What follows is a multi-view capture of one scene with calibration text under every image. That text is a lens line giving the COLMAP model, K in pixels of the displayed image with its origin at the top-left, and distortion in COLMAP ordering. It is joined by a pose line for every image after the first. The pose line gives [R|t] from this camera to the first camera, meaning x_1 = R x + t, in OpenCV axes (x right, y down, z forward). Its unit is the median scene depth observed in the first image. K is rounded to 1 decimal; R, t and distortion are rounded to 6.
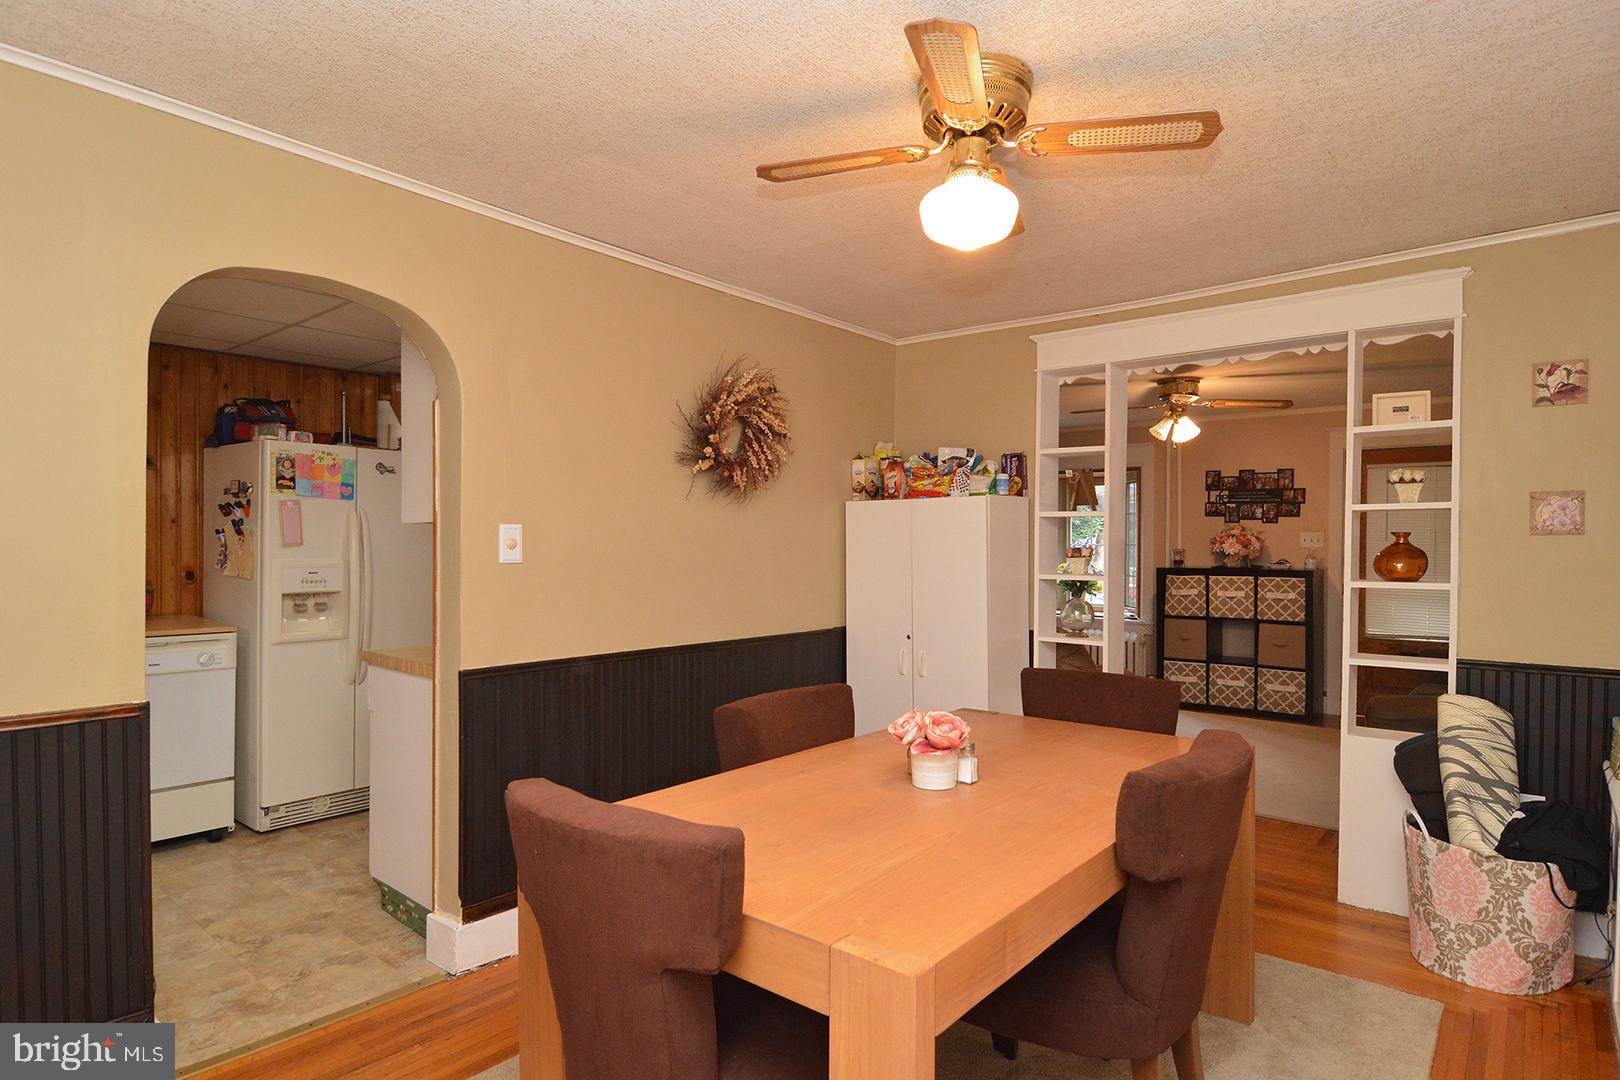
lens RADIAL K [[880.4, 0, 817.2], [0, 880.4, 547.0], [0, 0, 1]] dist [-0.006844, -0.010594]
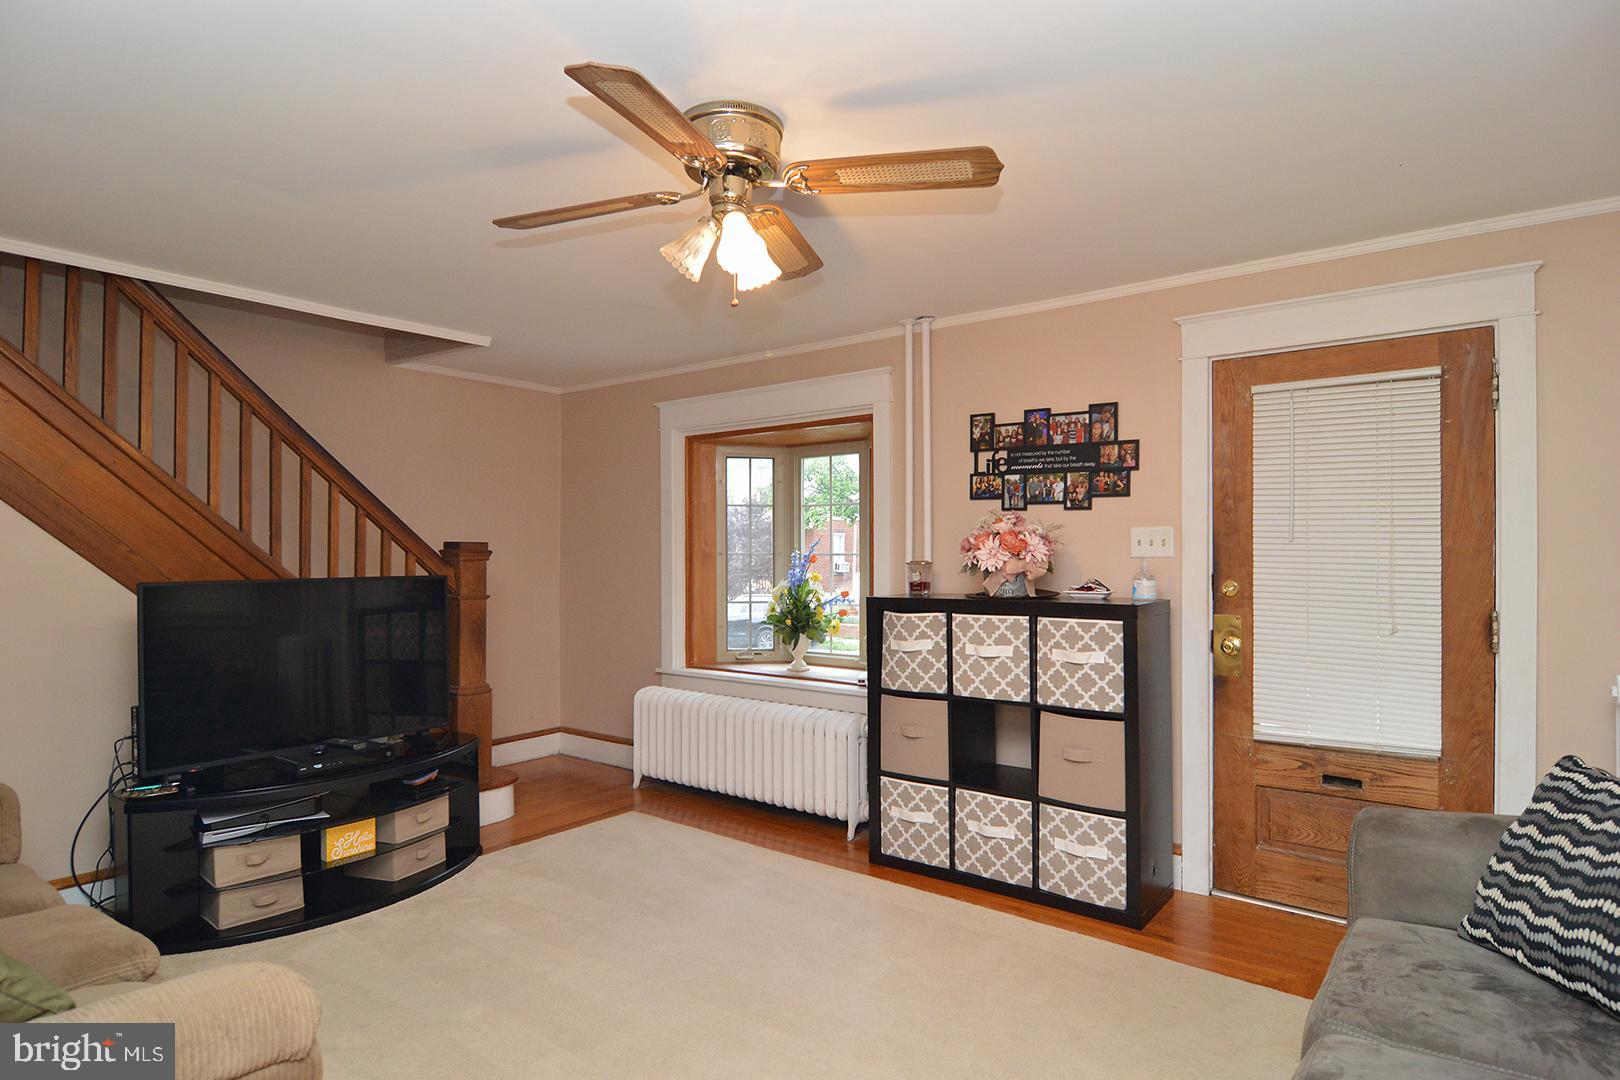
lens RADIAL K [[880.4, 0, 817.2], [0, 880.4, 547.0], [0, 0, 1]] dist [-0.006844, -0.010594]
pose [[0.999520, -0.004897, 0.030593, 0.355659], [0.005368, 0.999868, -0.015324, 0.001821], [-0.030514, 0.015481, 0.999414, 0.500250]]
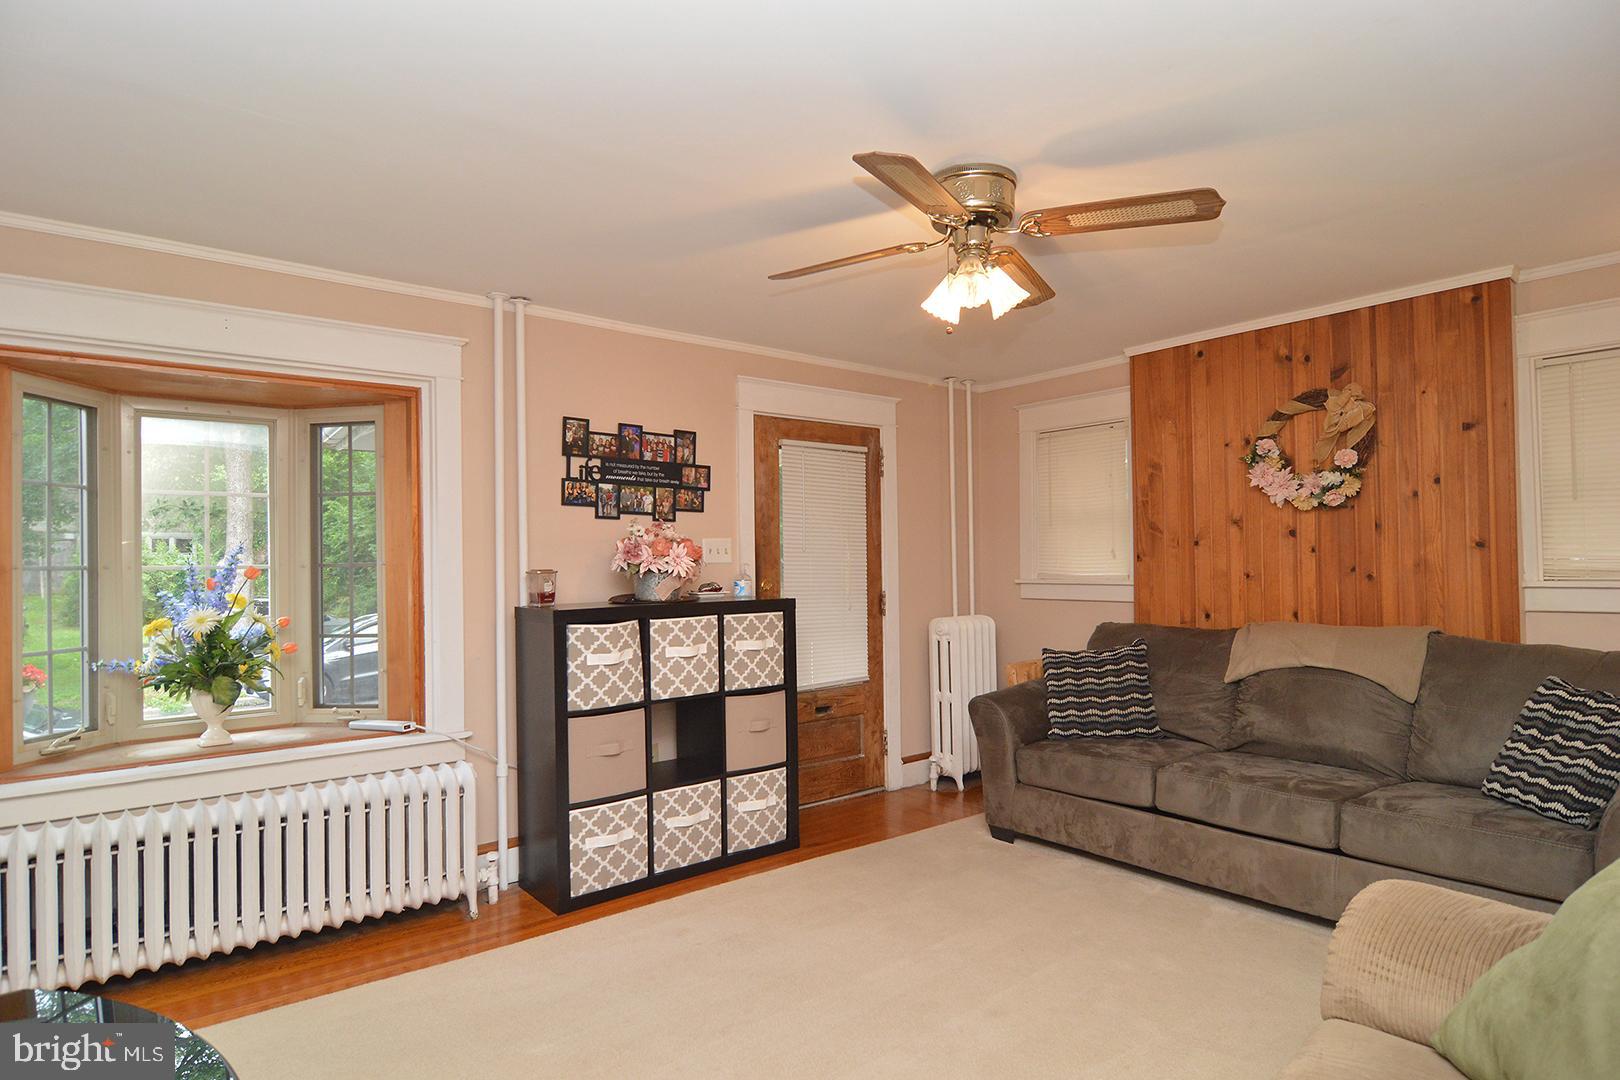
lens RADIAL K [[880.4, 0, 817.2], [0, 880.4, 547.0], [0, 0, 1]] dist [-0.006844, -0.010594]
pose [[0.194757, 0.010710, 0.980793, -0.034066], [0.022533, 0.999628, -0.015390, 0.000767], [-0.980593, 0.025098, 0.194443, 0.810709]]
